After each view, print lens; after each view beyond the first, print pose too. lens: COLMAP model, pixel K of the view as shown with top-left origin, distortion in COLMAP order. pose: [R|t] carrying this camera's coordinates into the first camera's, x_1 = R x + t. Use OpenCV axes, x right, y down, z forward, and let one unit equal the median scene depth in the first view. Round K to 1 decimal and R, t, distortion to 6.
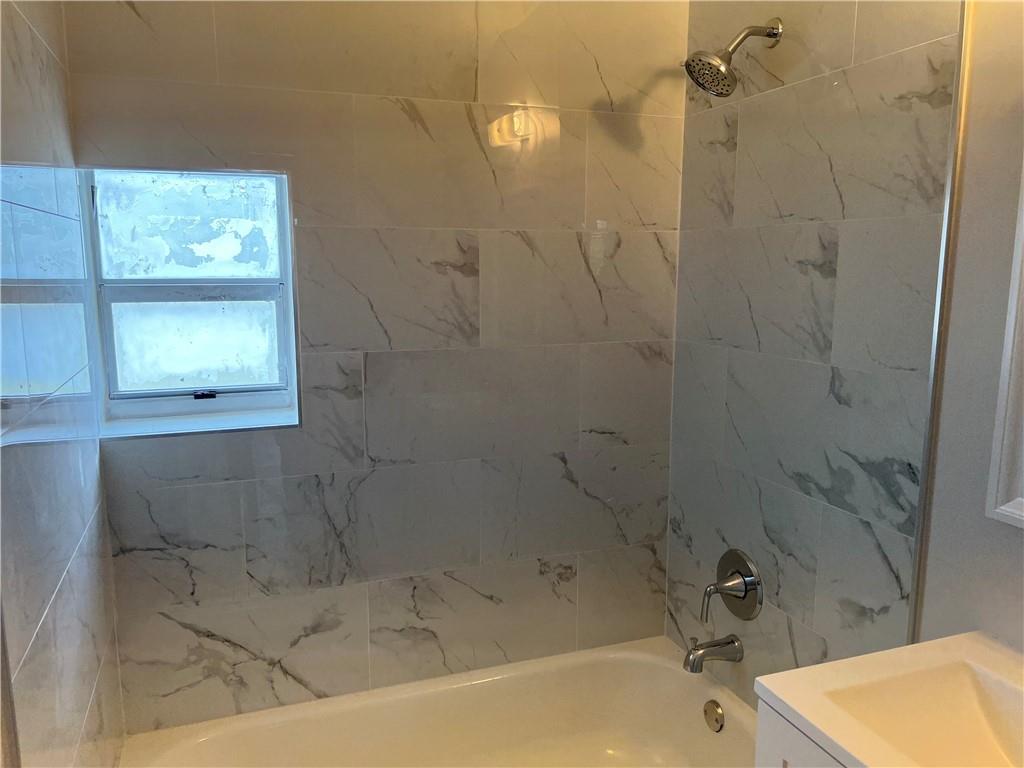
lens RADIAL K [[772.5, 0, 512.4], [0, 772.5, 393.2], [0, 0, 1]] dist [0.066609, -0.076845]
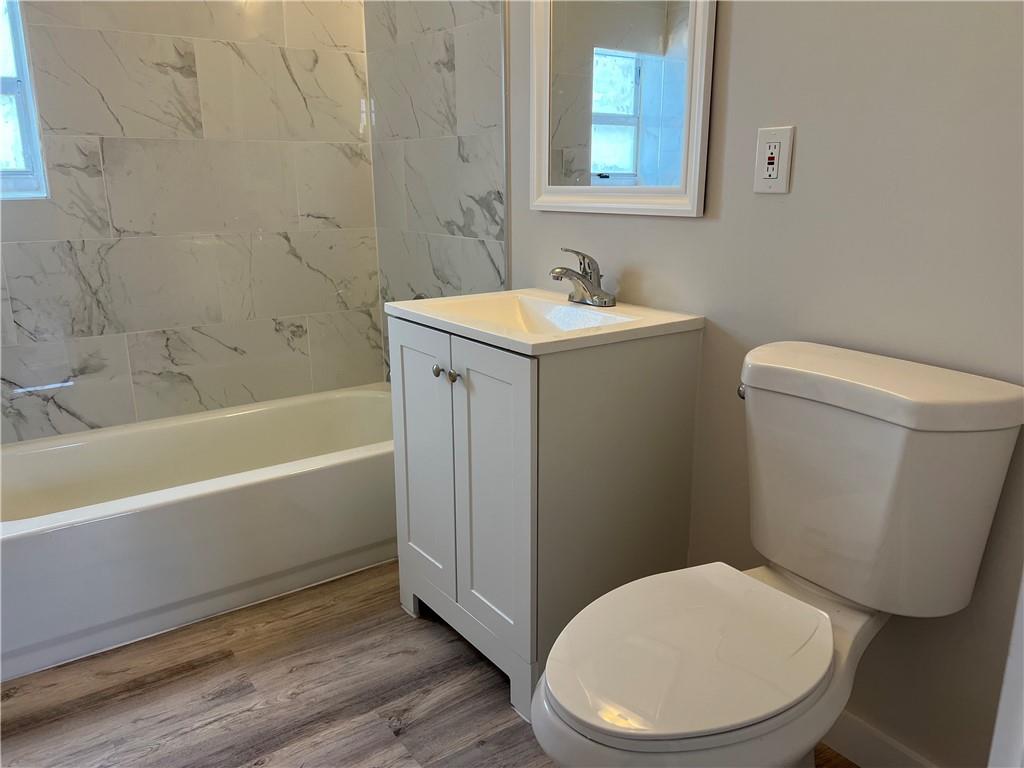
lens RADIAL K [[772.5, 0, 514.7], [0, 772.5, 388.5], [0, 0, 1]] dist [0.066609, -0.076845]
pose [[0.965530, -0.073946, 0.249567, 0.099011], [0.049534, 0.993476, 0.102726, 0.240036], [-0.255534, -0.086823, 0.962893, -0.378610]]
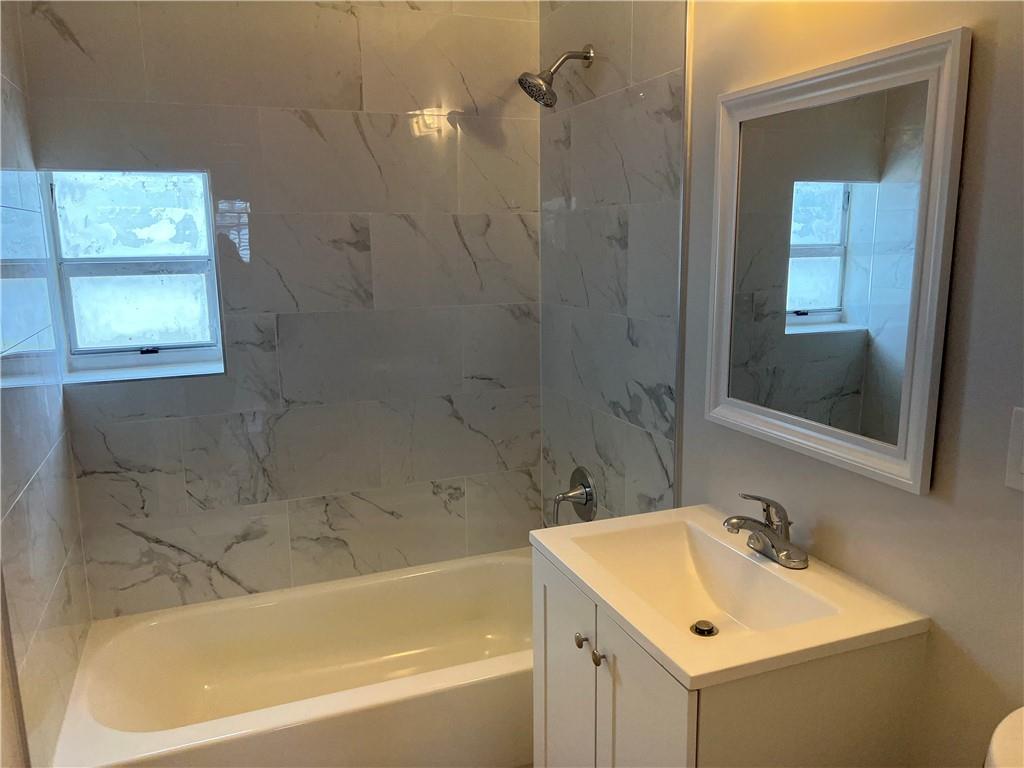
lens RADIAL K [[772.5, 0, 511.4], [0, 772.5, 386.5], [0, 0, 1]] dist [0.066609, -0.076845]
pose [[0.999735, -0.018476, 0.013717, 0.163125], [0.018166, 0.999584, 0.022399, 0.041595], [-0.014125, -0.022144, 0.999655, -0.250799]]
